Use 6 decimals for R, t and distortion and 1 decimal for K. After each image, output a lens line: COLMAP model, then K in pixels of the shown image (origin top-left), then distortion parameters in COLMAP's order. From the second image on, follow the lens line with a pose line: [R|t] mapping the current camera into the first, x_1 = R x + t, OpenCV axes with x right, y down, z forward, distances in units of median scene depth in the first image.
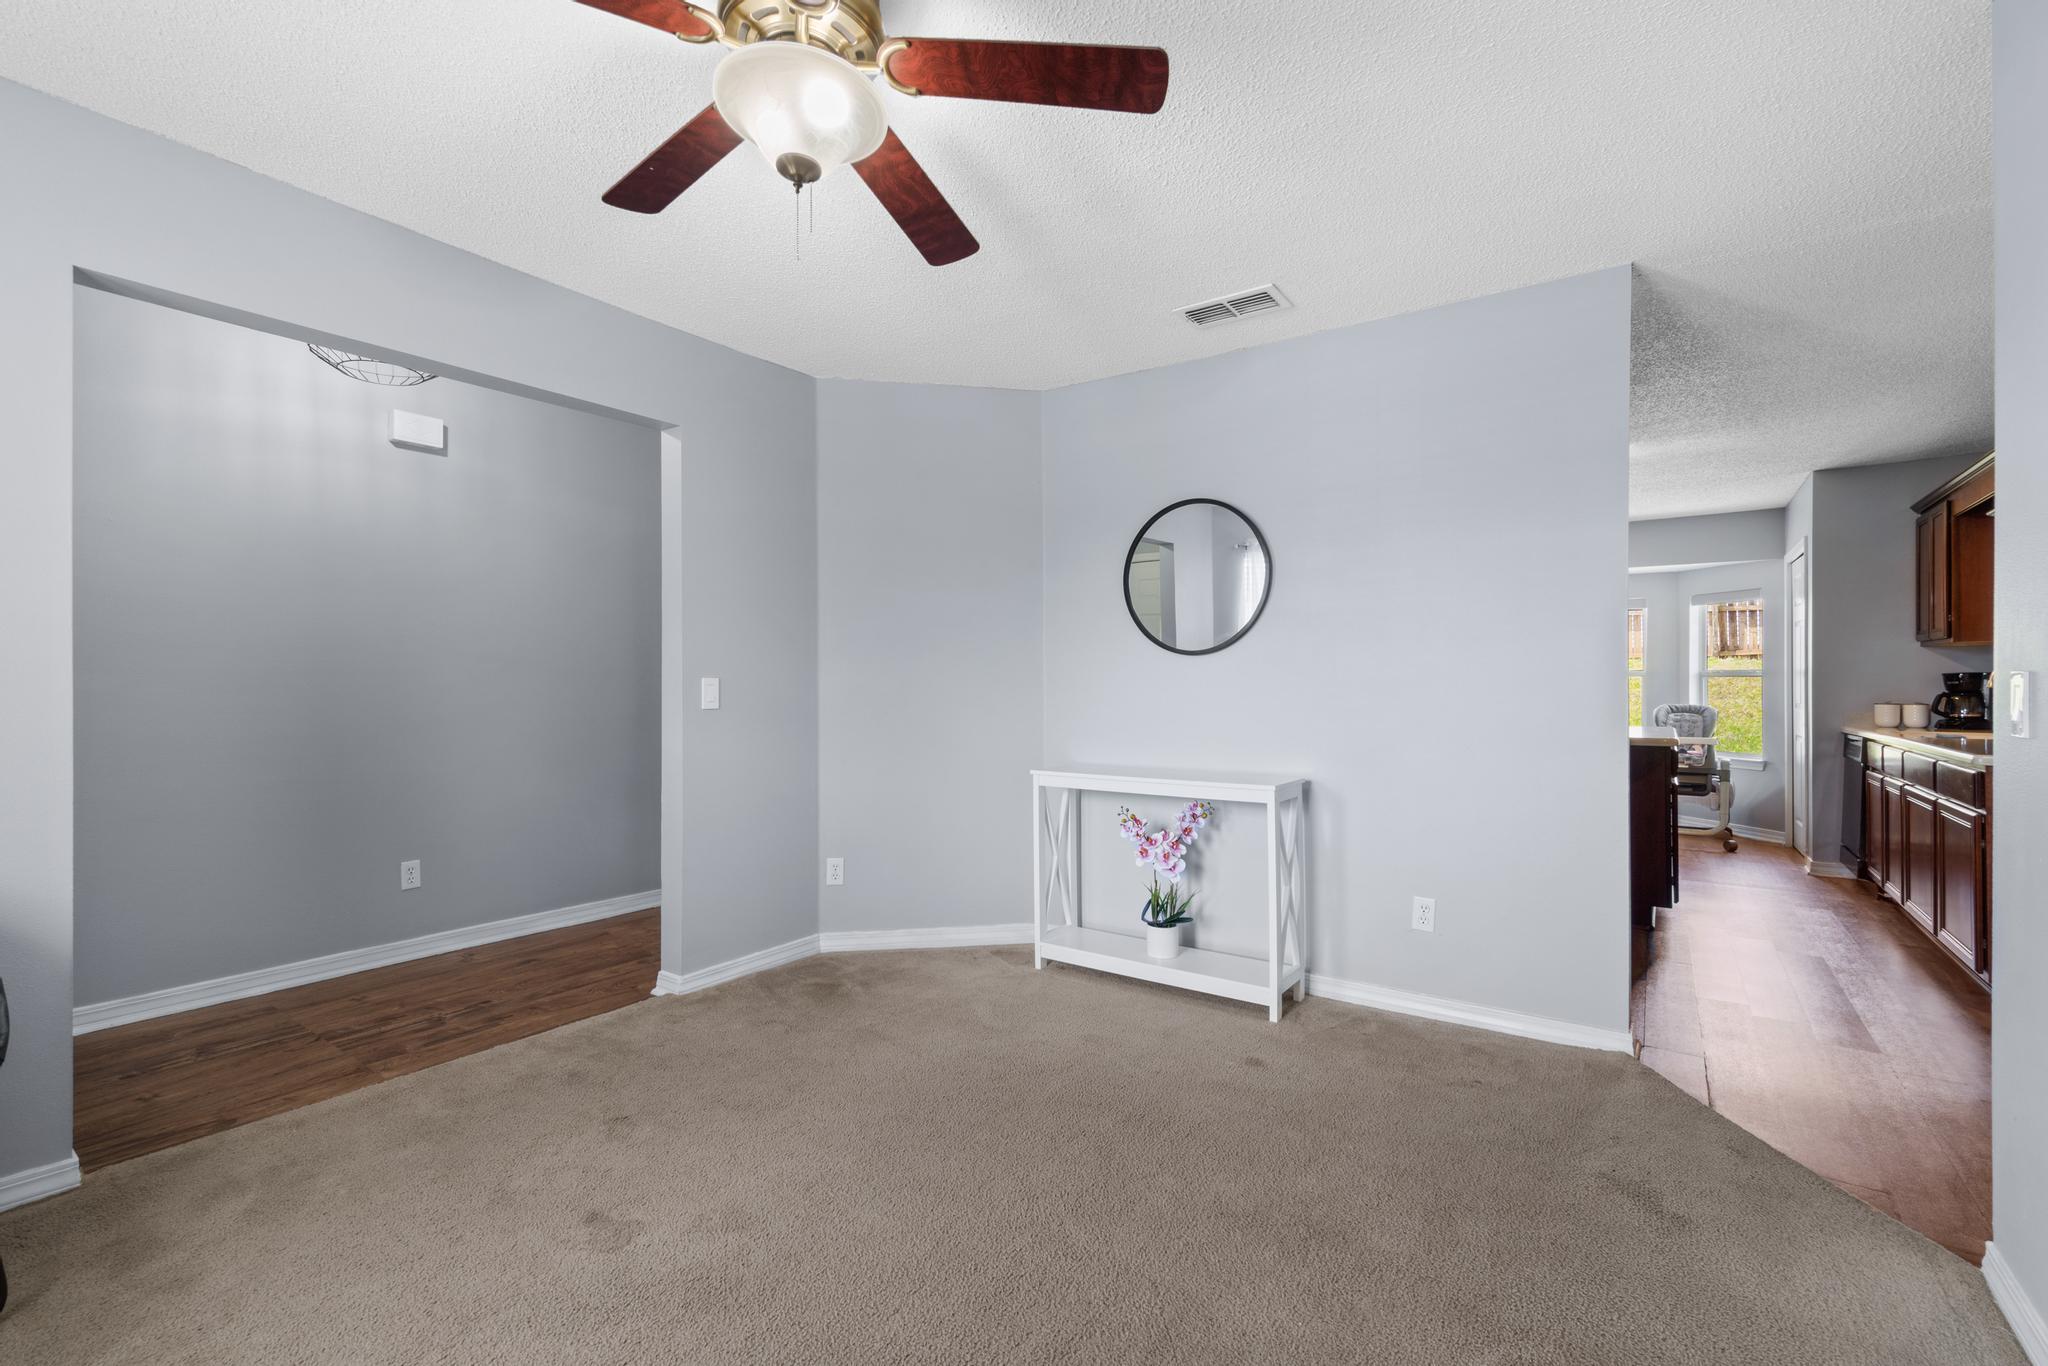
lens RADIAL K [[914.2, 0, 1032.7], [0, 914.2, 677.3], [0, 0, 1]] dist [-0.000974, 0.000079]
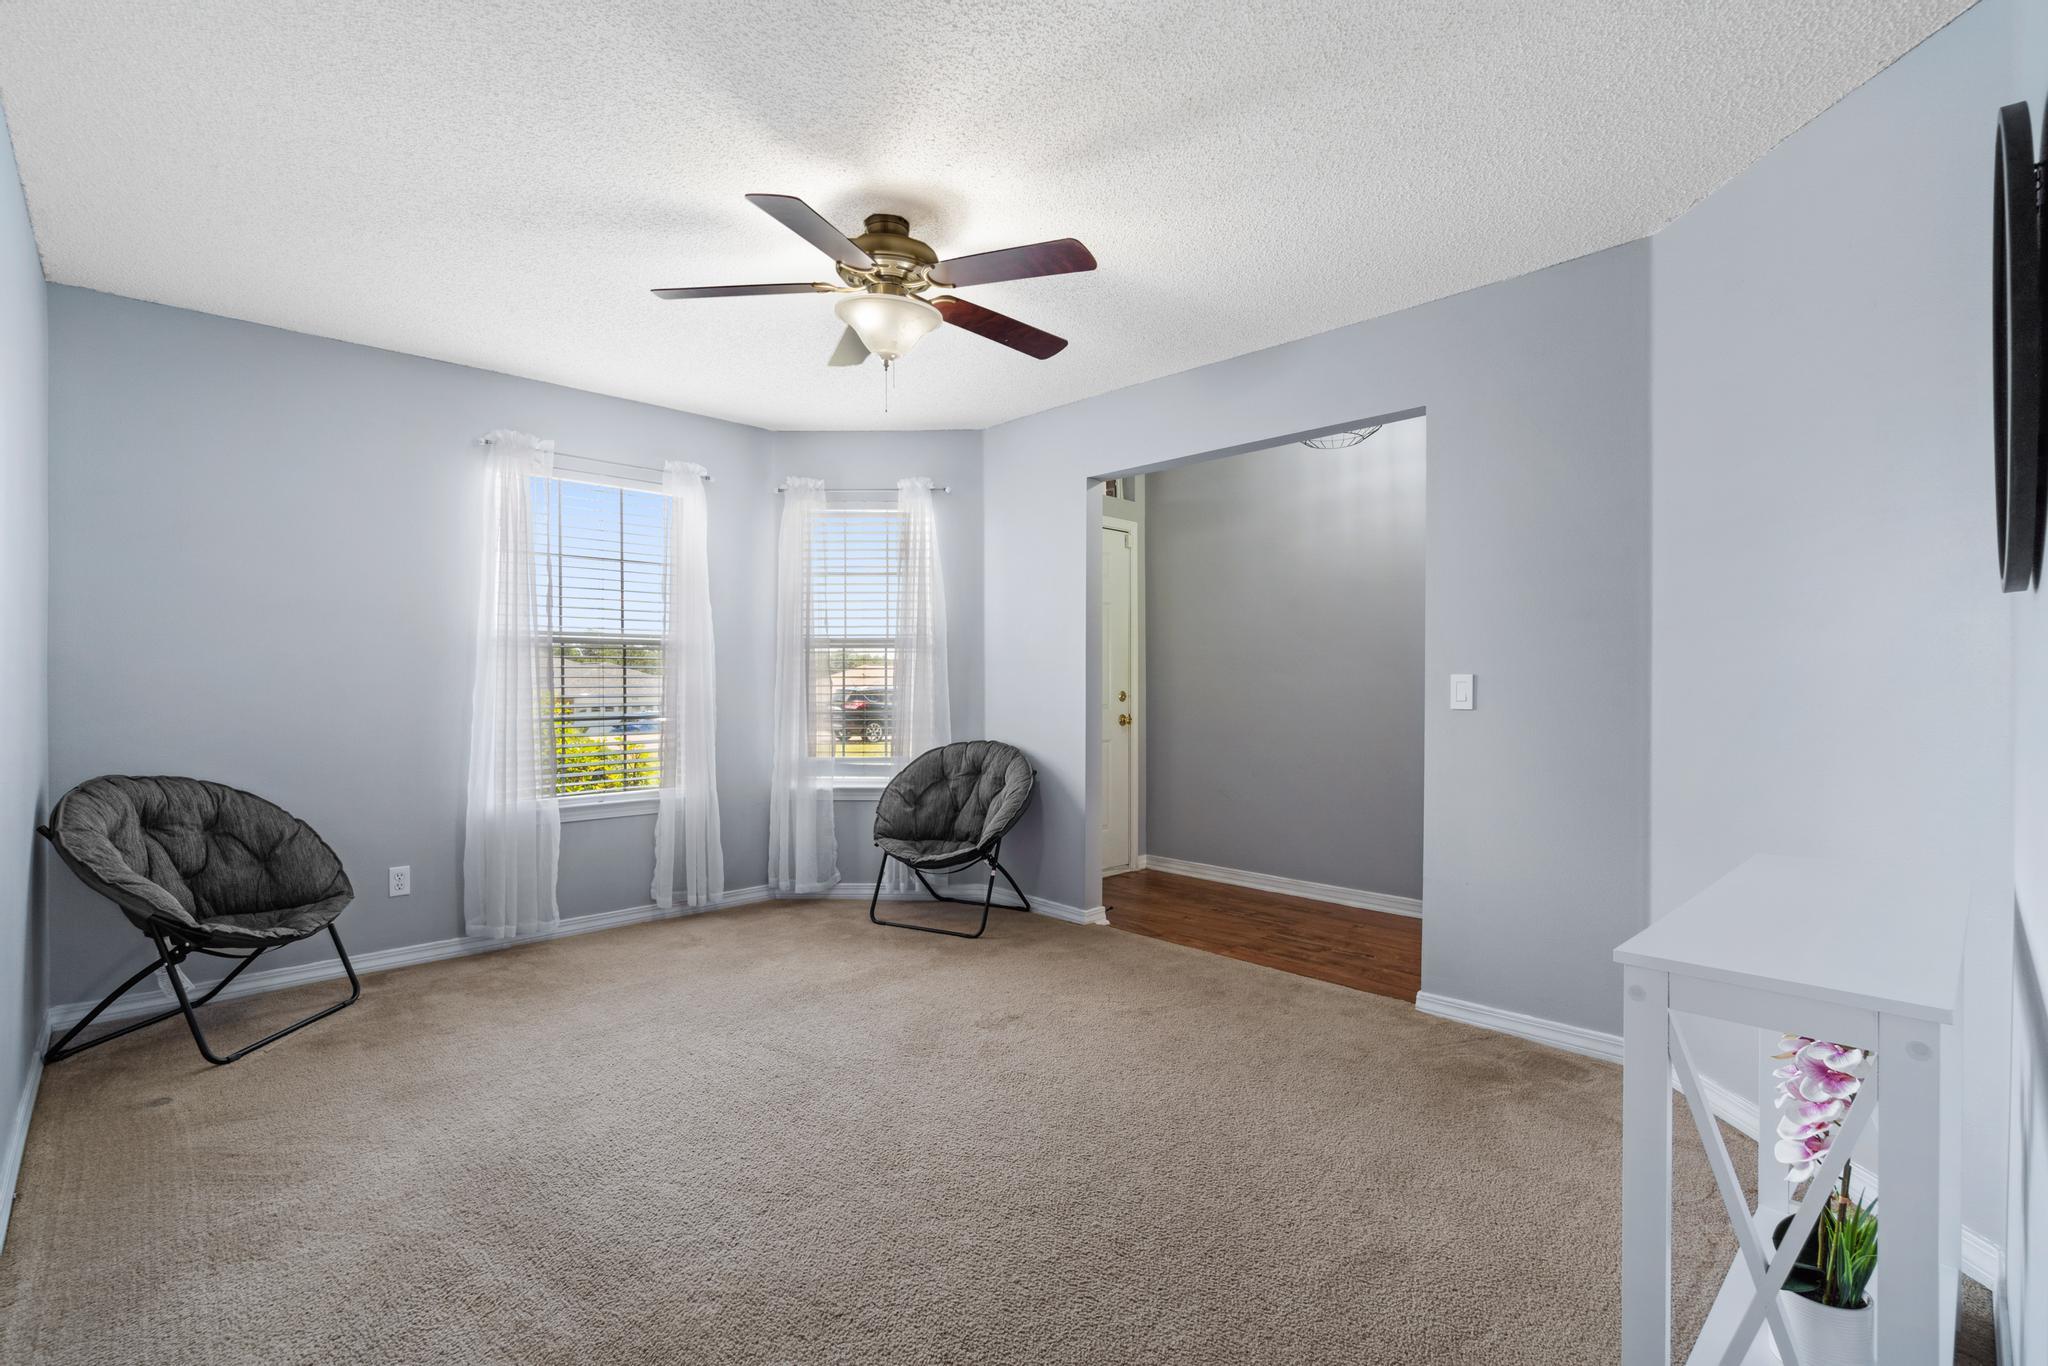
lens RADIAL K [[914.2, 0, 1043.2], [0, 914.2, 683.1], [0, 0, 1]] dist [-0.000974, 0.000079]
pose [[-0.170361, 0.002741, -0.985378, 0.729829], [0.003229, 0.999992, 0.002224, -0.010508], [0.985376, -0.002803, -0.170369, 0.856691]]
